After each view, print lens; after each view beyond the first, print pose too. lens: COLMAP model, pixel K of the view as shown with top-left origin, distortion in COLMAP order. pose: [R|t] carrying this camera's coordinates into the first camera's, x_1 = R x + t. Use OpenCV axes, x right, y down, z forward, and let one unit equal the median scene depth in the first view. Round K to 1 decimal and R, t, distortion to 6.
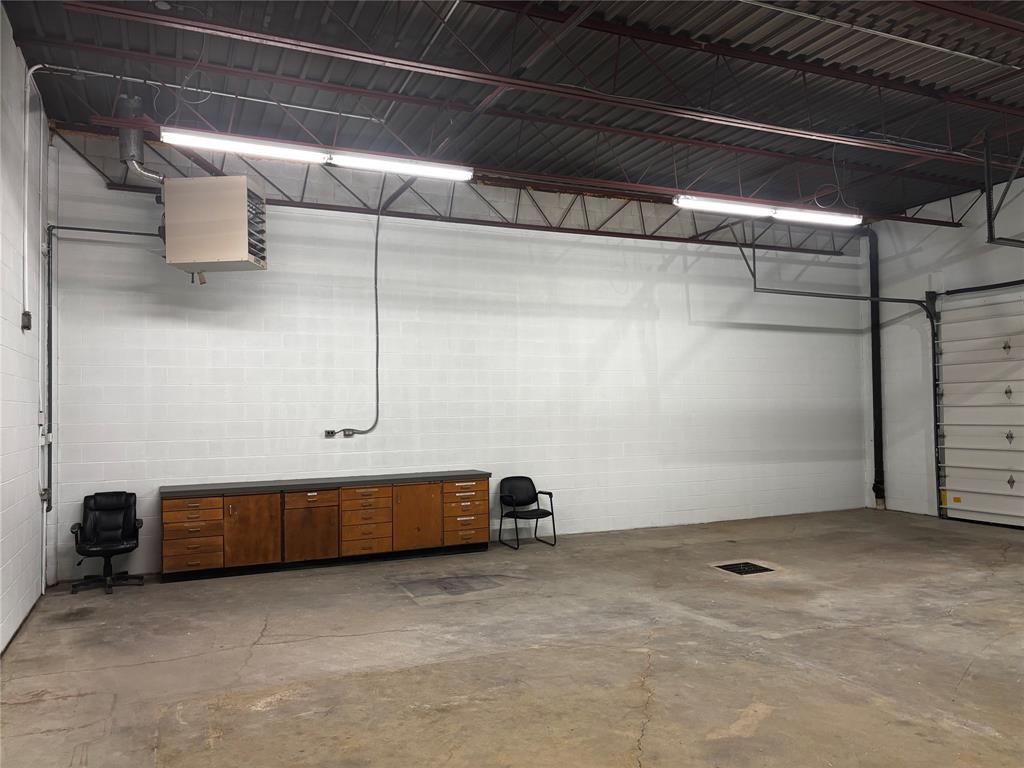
lens RADIAL K [[776.7, 0, 512.0], [0, 776.7, 384.0], [0, 0, 1]] dist [0.039327, 0.000765]
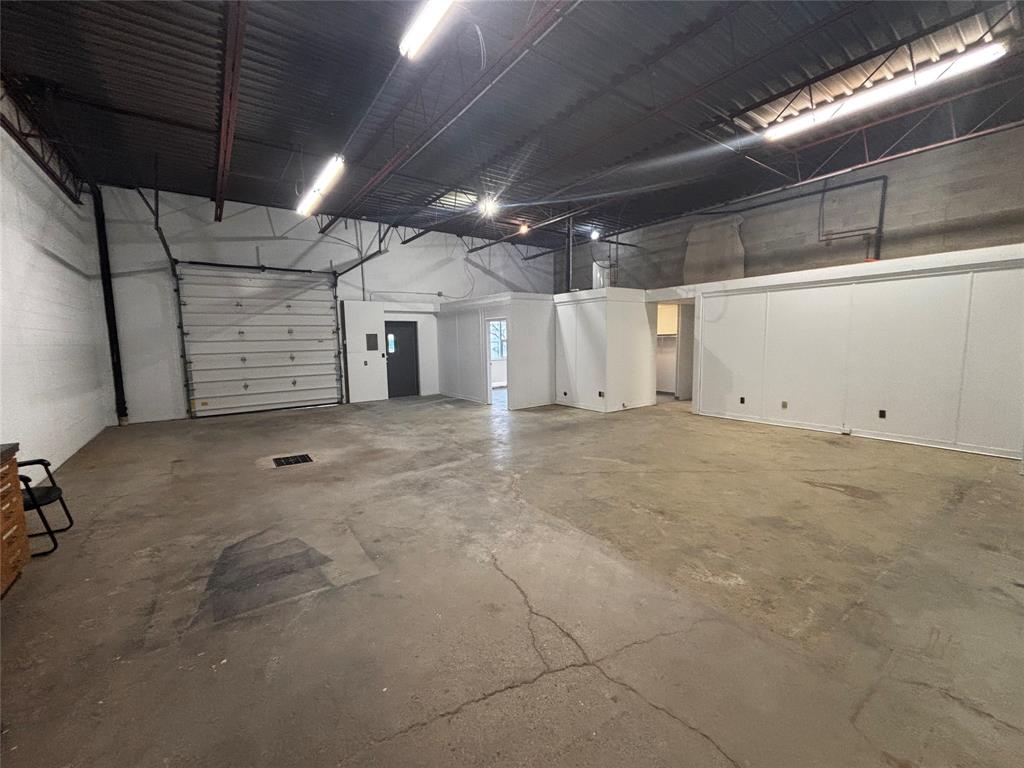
lens RADIAL K [[416.9, 0, 512.0], [0, 416.9, 384.0], [0, 0, 1]] dist [-0.003532, -0.000173]
pose [[-0.208349, -0.084524, 0.974395, -0.610465], [-0.009620, 0.996388, 0.084375, 0.066748], [-0.978007, 0.008206, -0.208409, 1.085625]]
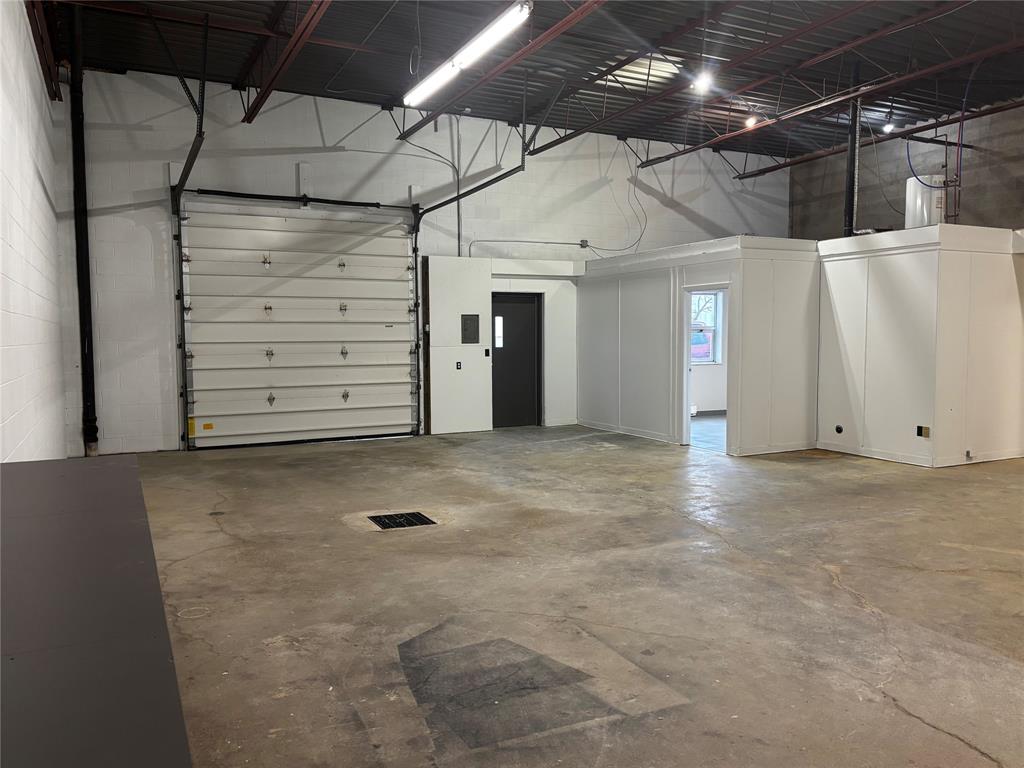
lens RADIAL K [[784.4, 0, 512.0], [0, 784.4, 384.0], [0, 0, 1]] dist [0.059239, -0.064486]
pose [[-0.047086, -0.045653, 0.997847, -0.643419], [-0.024944, 0.998697, 0.044515, 0.091906], [-0.998579, -0.022795, -0.048163, 1.285722]]
